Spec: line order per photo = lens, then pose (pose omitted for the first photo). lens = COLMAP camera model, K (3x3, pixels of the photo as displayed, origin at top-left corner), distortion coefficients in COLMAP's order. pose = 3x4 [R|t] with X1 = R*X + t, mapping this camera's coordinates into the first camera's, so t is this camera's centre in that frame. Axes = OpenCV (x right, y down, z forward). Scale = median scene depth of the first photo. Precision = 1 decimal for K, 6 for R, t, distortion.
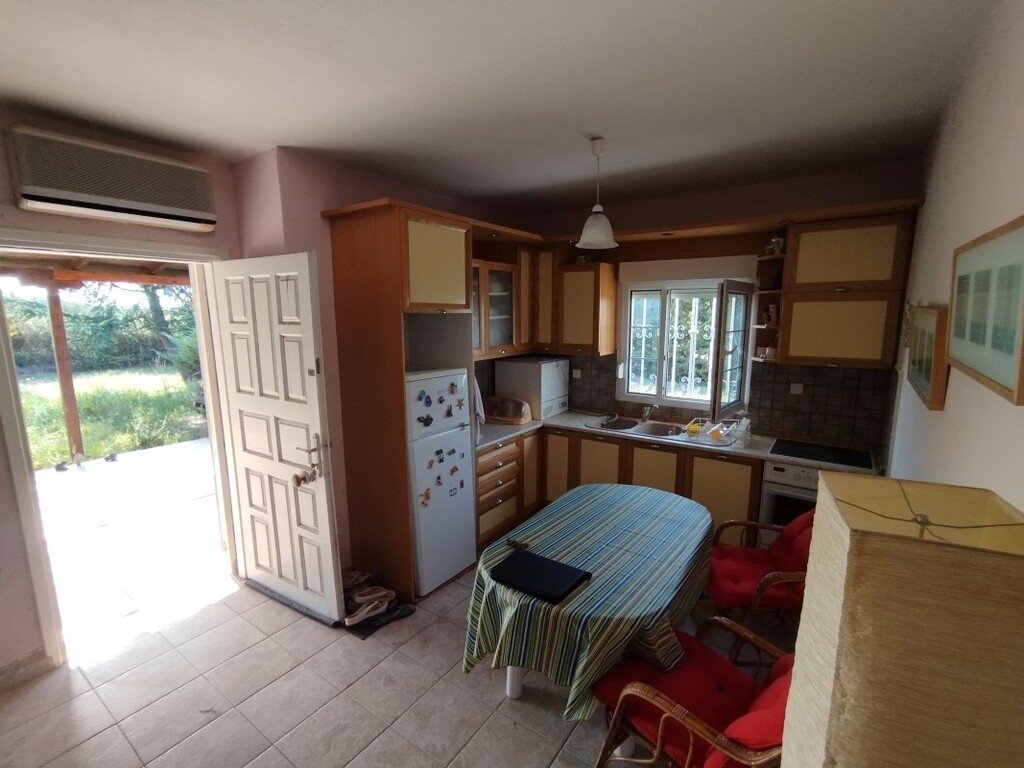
lens RADIAL K [[462.3, 0, 512.1], [0, 462.3, 386.6], [0, 0, 1]] dist [-0.031743, 0.025802]
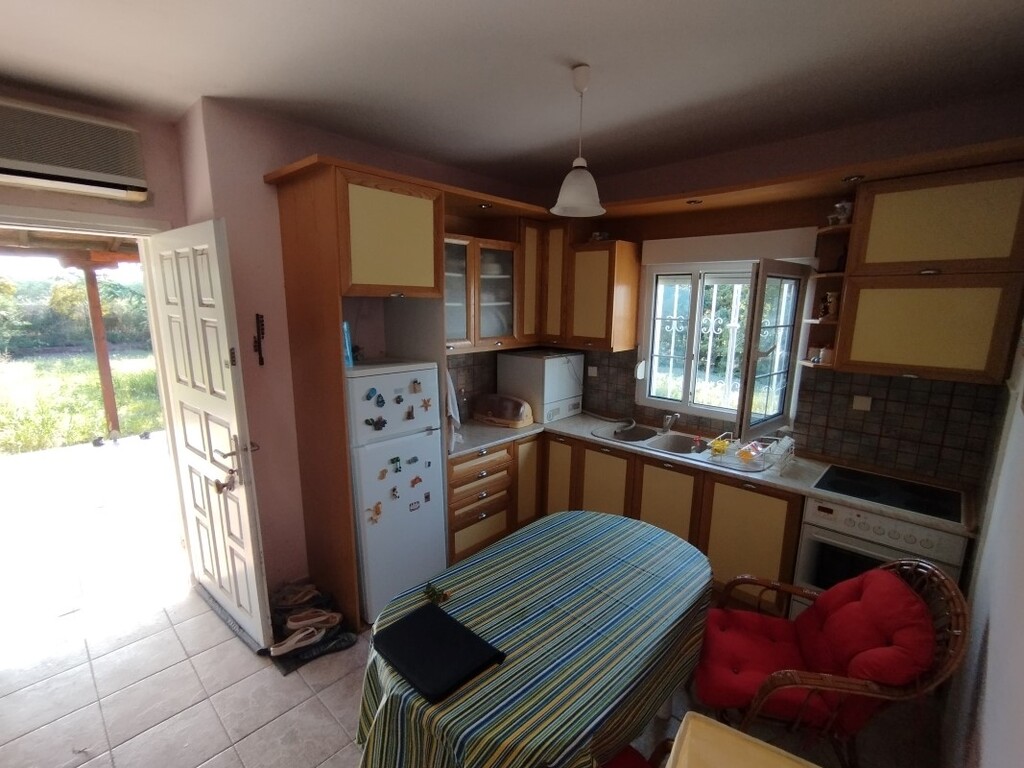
lens RADIAL K [[463.4, 0, 512.8], [0, 463.4, 390.3], [0, 0, 1]] dist [-0.002203, 0.000143]
pose [[0.990329, 0.040812, -0.132602, 0.153946], [-0.036632, 0.998757, 0.033811, -0.022997], [0.133817, -0.028627, 0.990592, 0.165795]]
